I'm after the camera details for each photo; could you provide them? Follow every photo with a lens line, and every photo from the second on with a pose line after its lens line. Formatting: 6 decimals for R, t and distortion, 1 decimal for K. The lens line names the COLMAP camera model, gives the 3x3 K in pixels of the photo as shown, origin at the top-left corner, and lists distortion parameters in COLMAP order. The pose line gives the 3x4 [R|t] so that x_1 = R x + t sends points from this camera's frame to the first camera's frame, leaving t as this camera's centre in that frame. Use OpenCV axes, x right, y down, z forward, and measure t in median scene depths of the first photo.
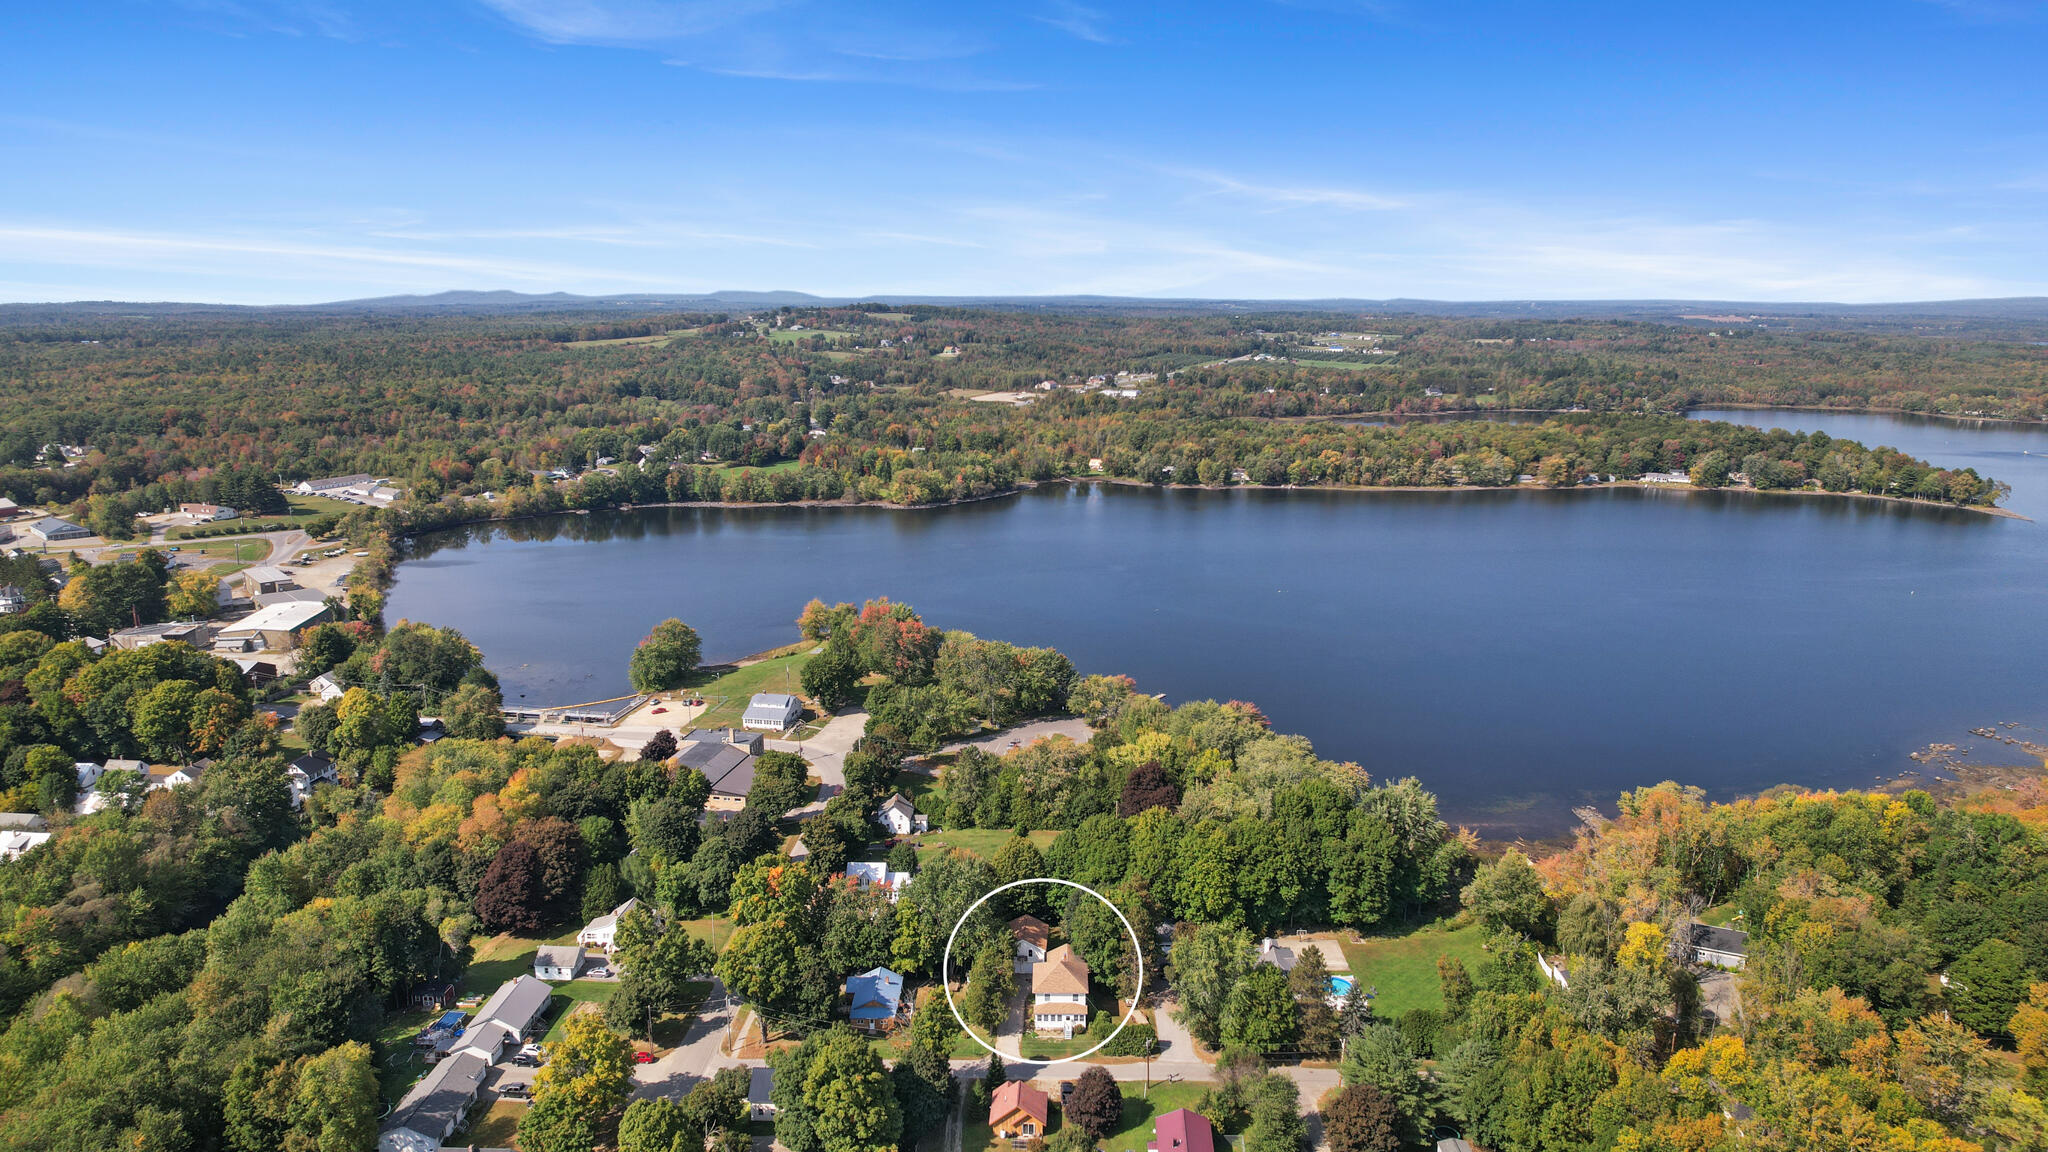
lens RADIAL K [[1341.2, 0, 1024.0], [0, 1341.2, 576.0], [0, 0, 1]] dist [-0.027259, -0.000764]
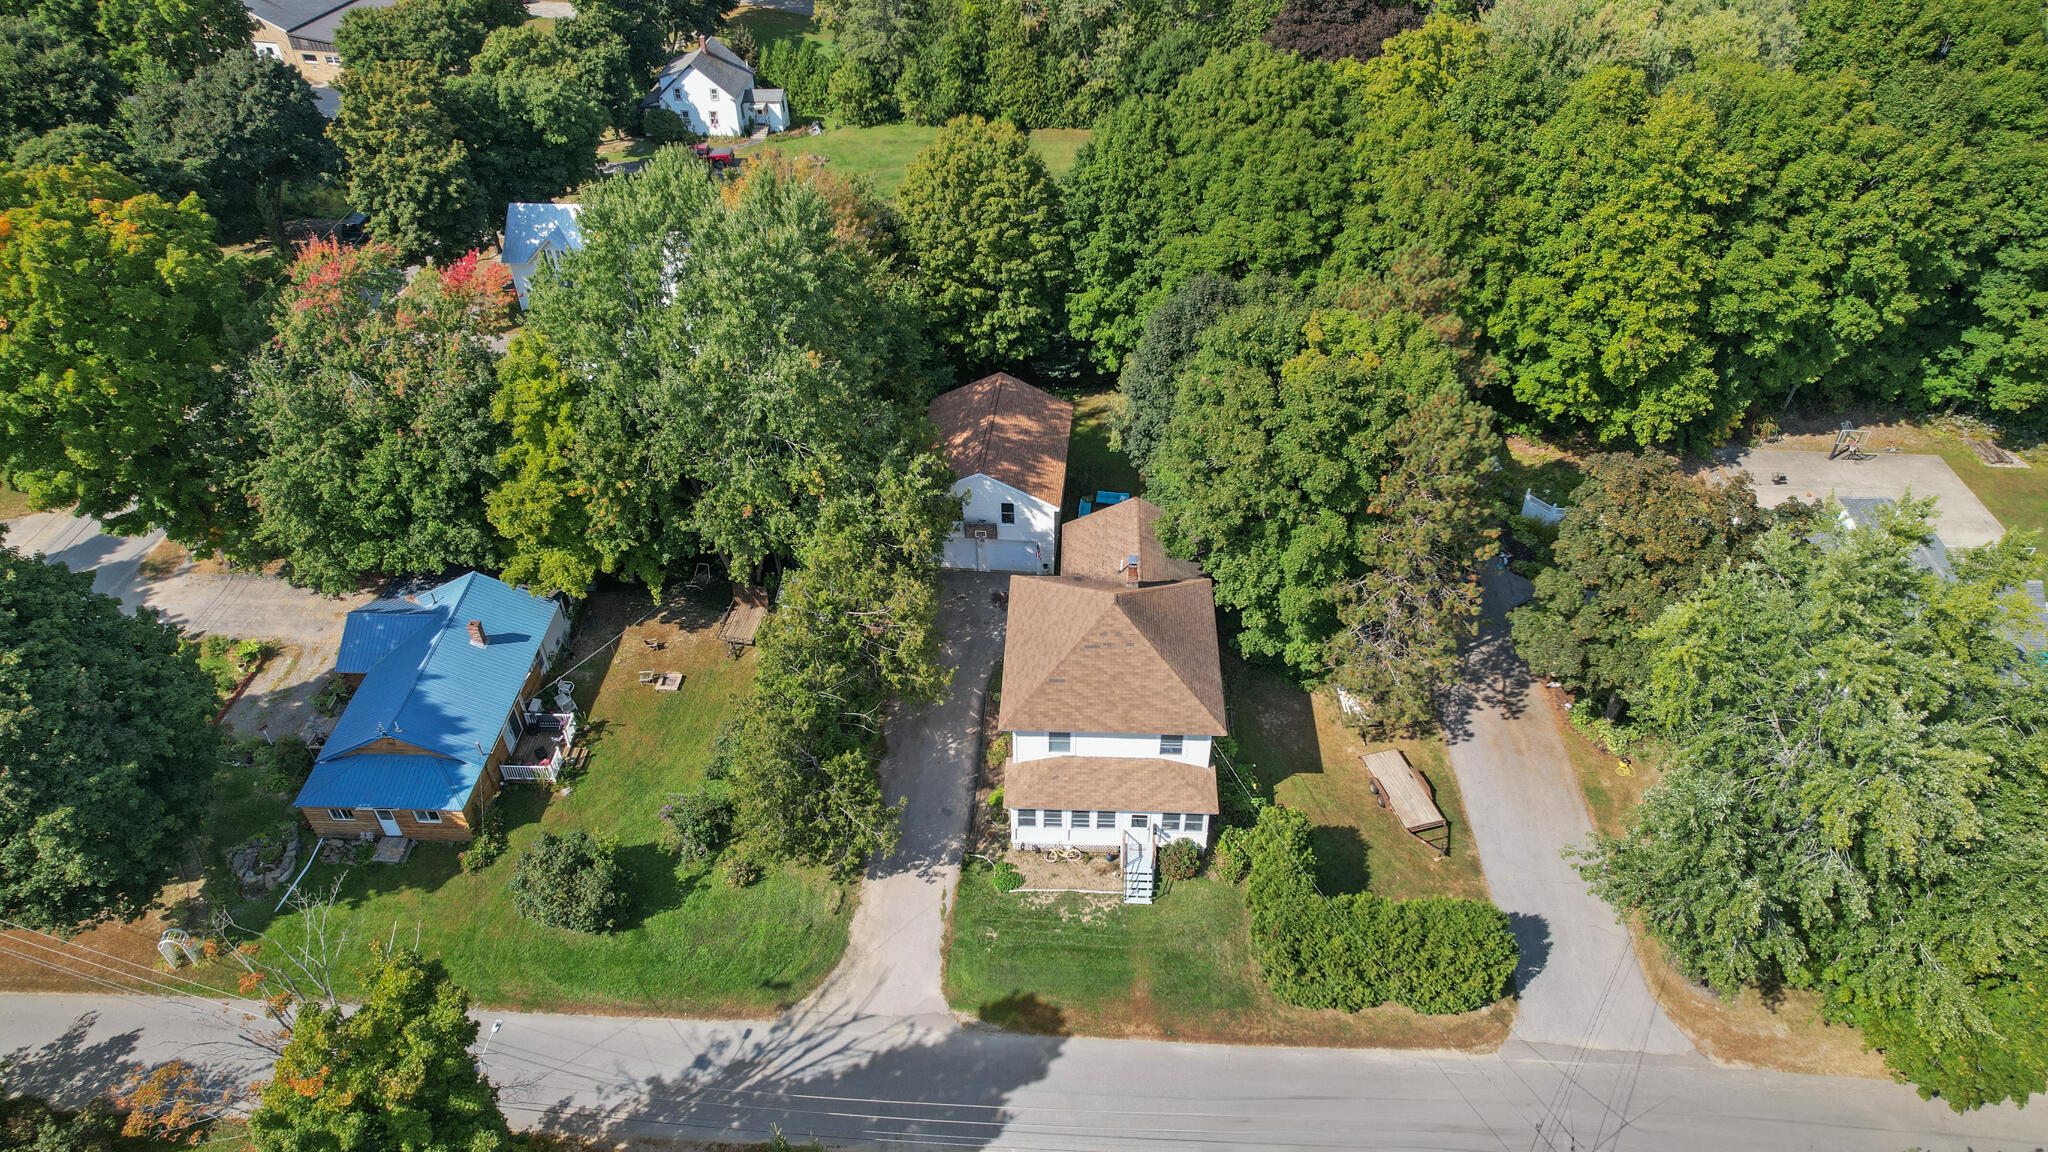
lens RADIAL K [[1323.7, 0, 1036.5], [0, 1323.7, 567.7], [0, 0, 1]] dist [-0.070446, 0.056937]
pose [[0.999879, 0.011395, -0.010617, 0.010103], [-0.005323, 0.890663, 0.454632, 0.113195], [0.014636, -0.454521, 0.890616, 0.518902]]
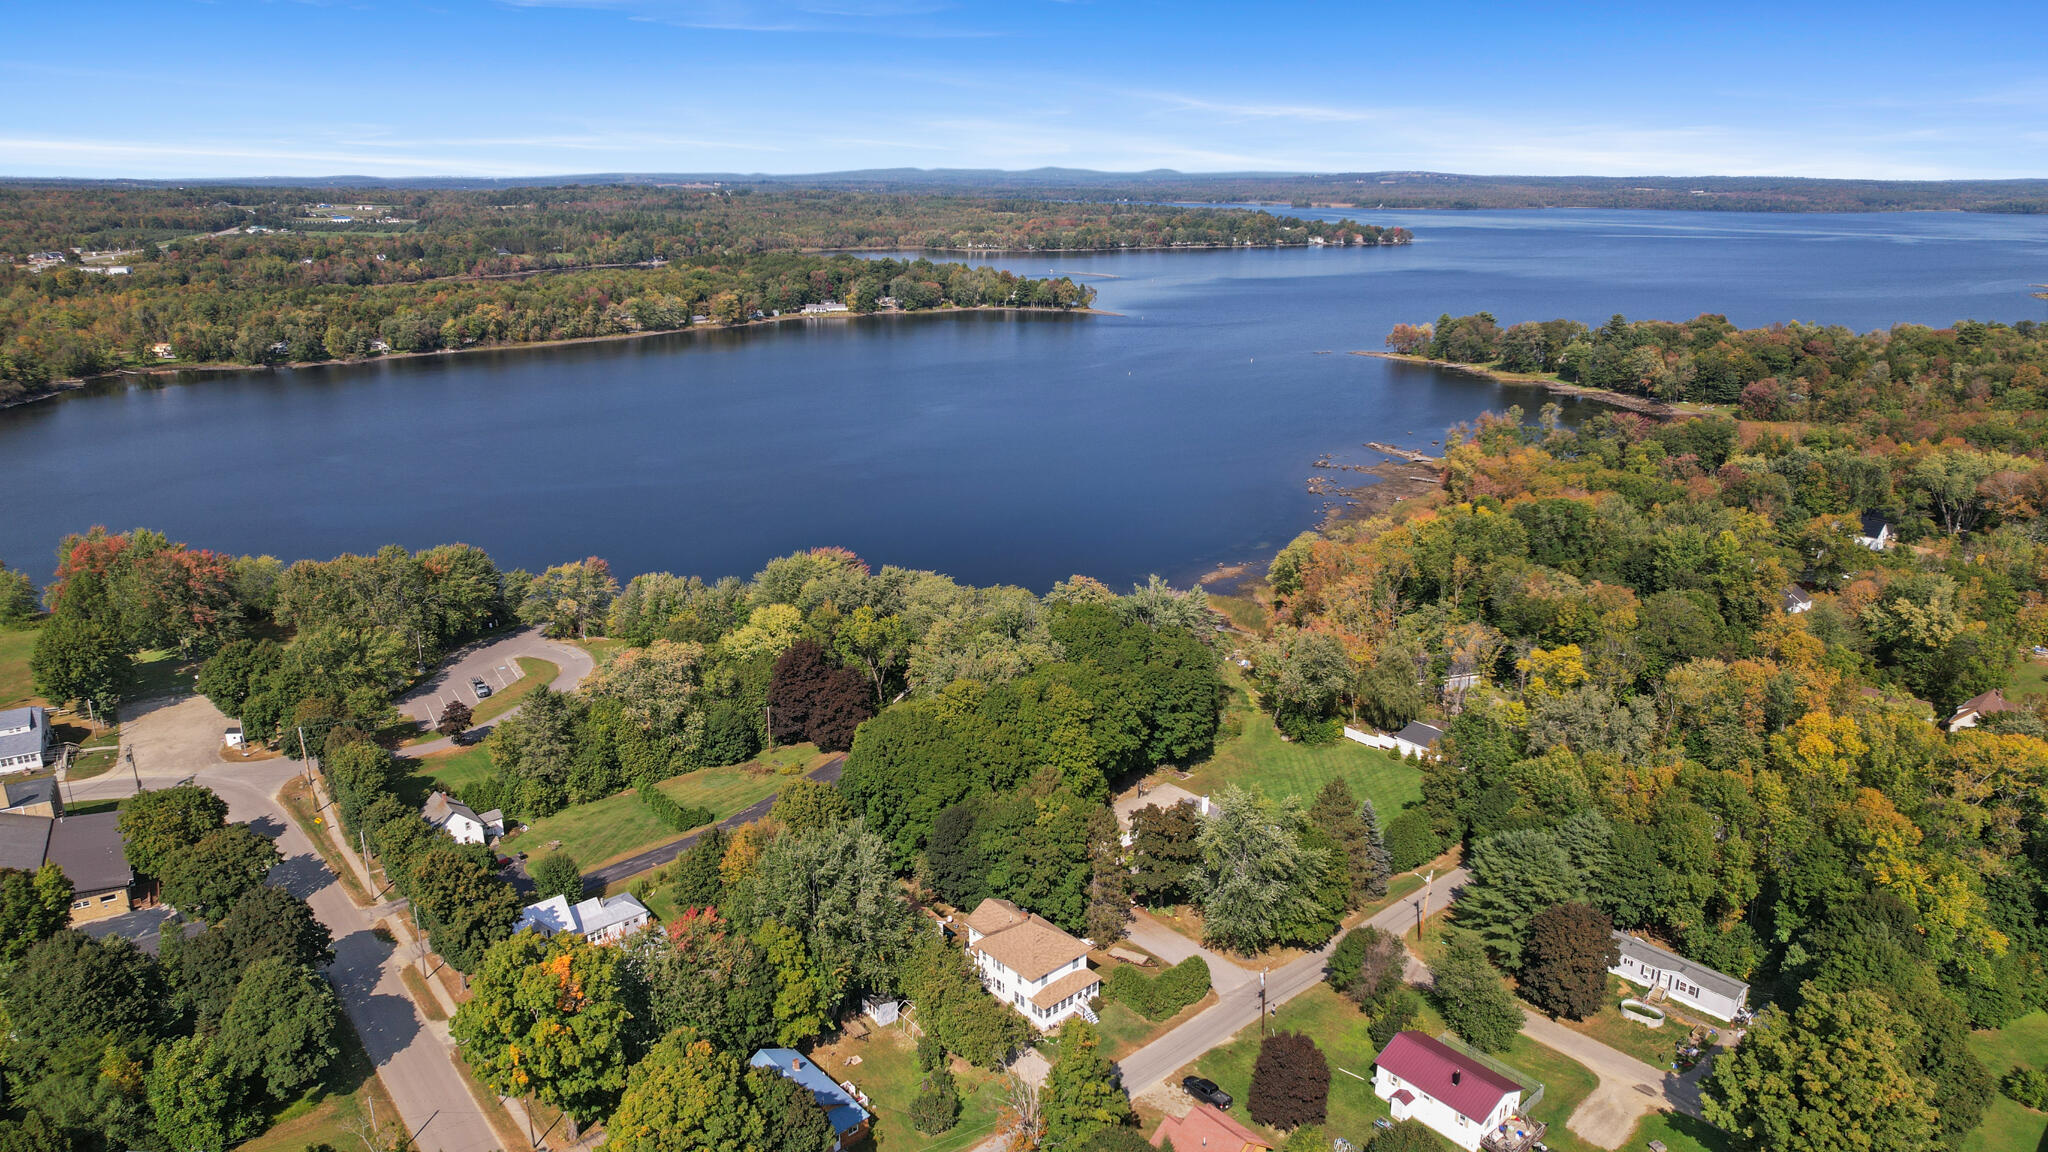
lens RADIAL K [[1323.7, 0, 1036.5], [0, 1323.7, 567.7], [0, 0, 1]] dist [-0.070446, 0.056937]
pose [[0.723285, -0.194185, 0.662685, -0.244509], [0.140138, 0.980955, 0.134494, 0.019309], [-0.676181, -0.004410, 0.736723, 0.345526]]
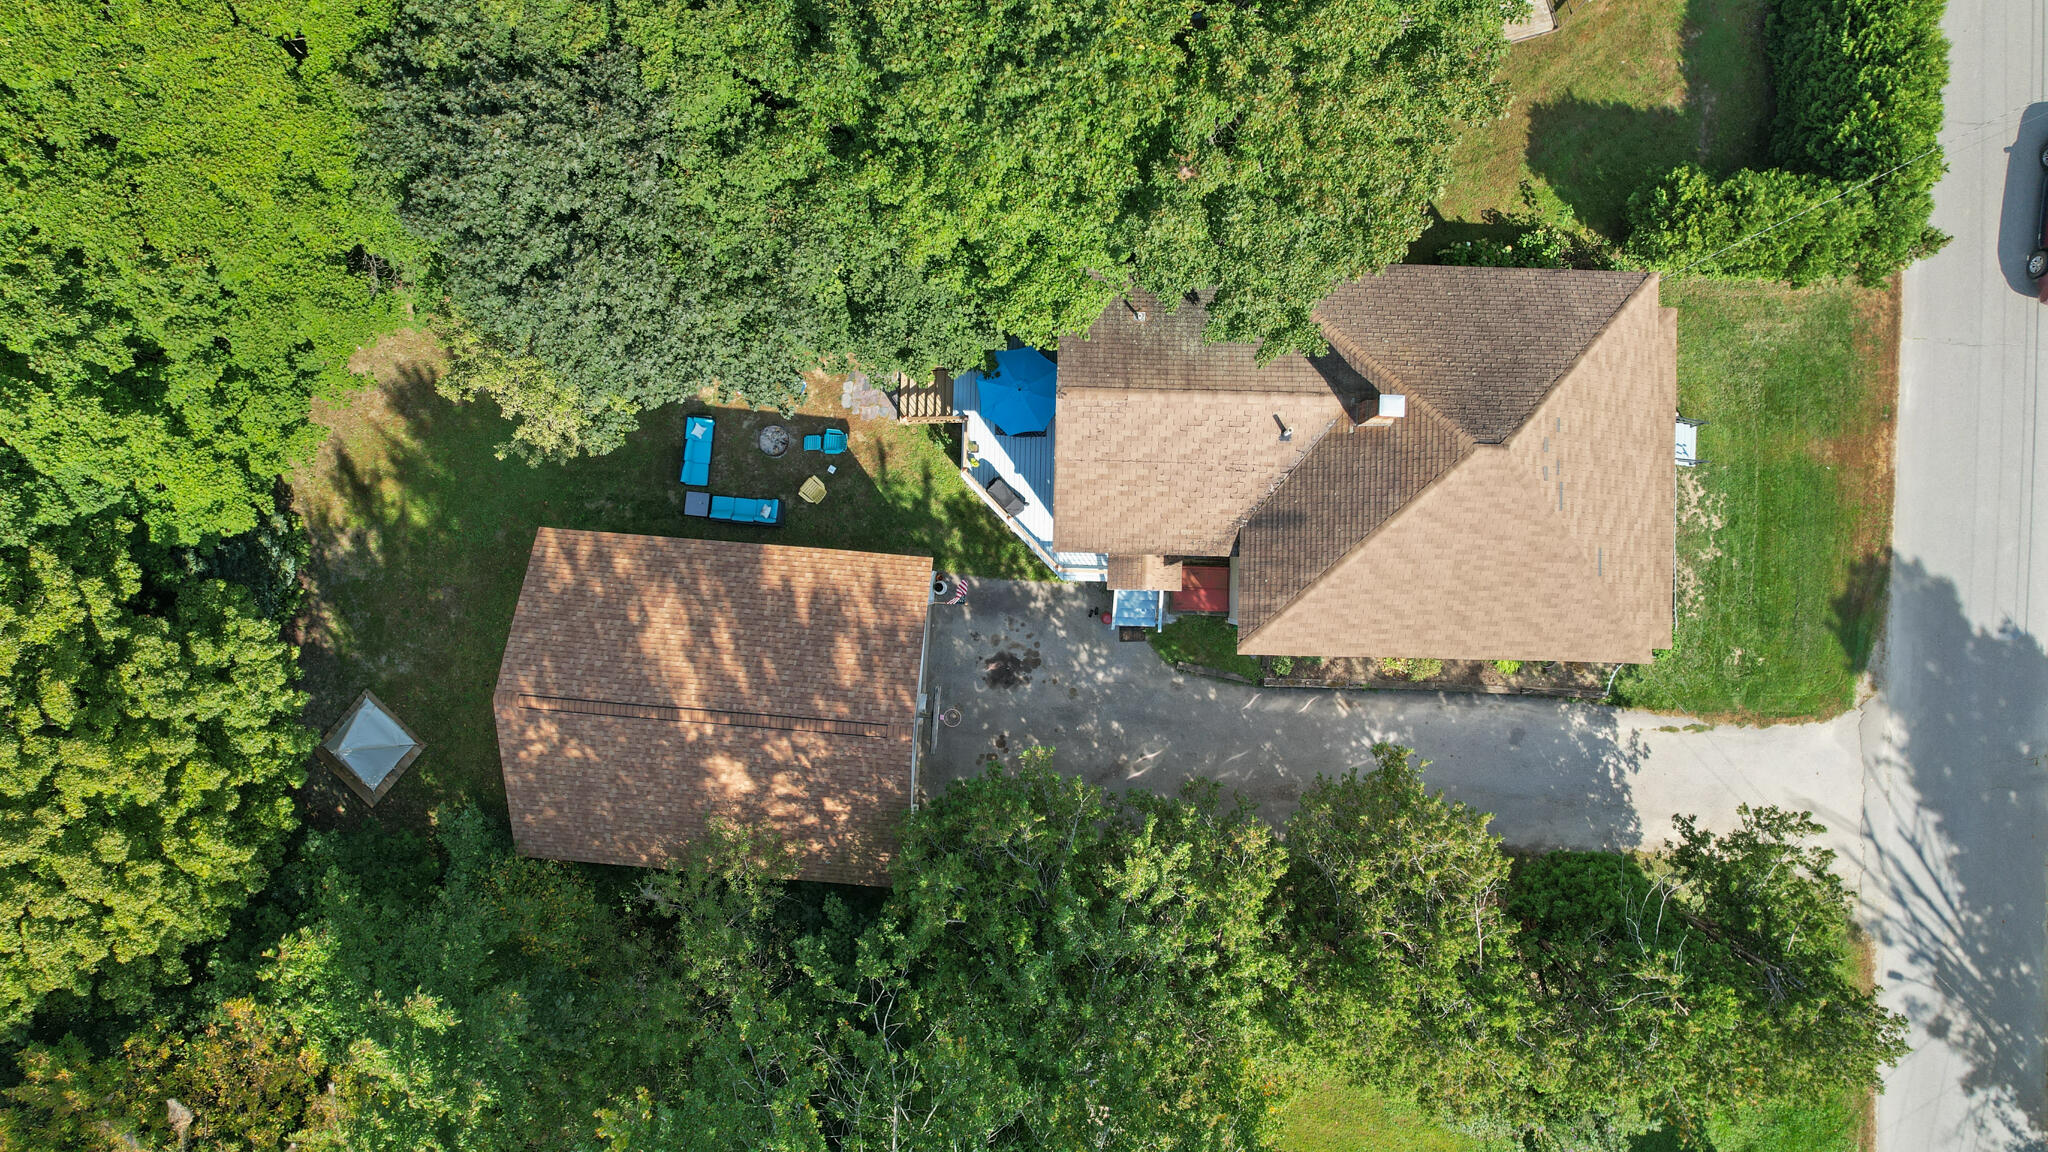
lens RADIAL K [[1341.2, 0, 1024.0], [0, 1341.2, 576.0], [0, 0, 1]] dist [-0.027259, -0.000764]
pose [[0.003426, -0.999966, -0.007480, 0.011157], [0.242278, -0.006427, 0.970186, 0.100401], [-0.970201, -0.005136, 0.242247, 0.673465]]
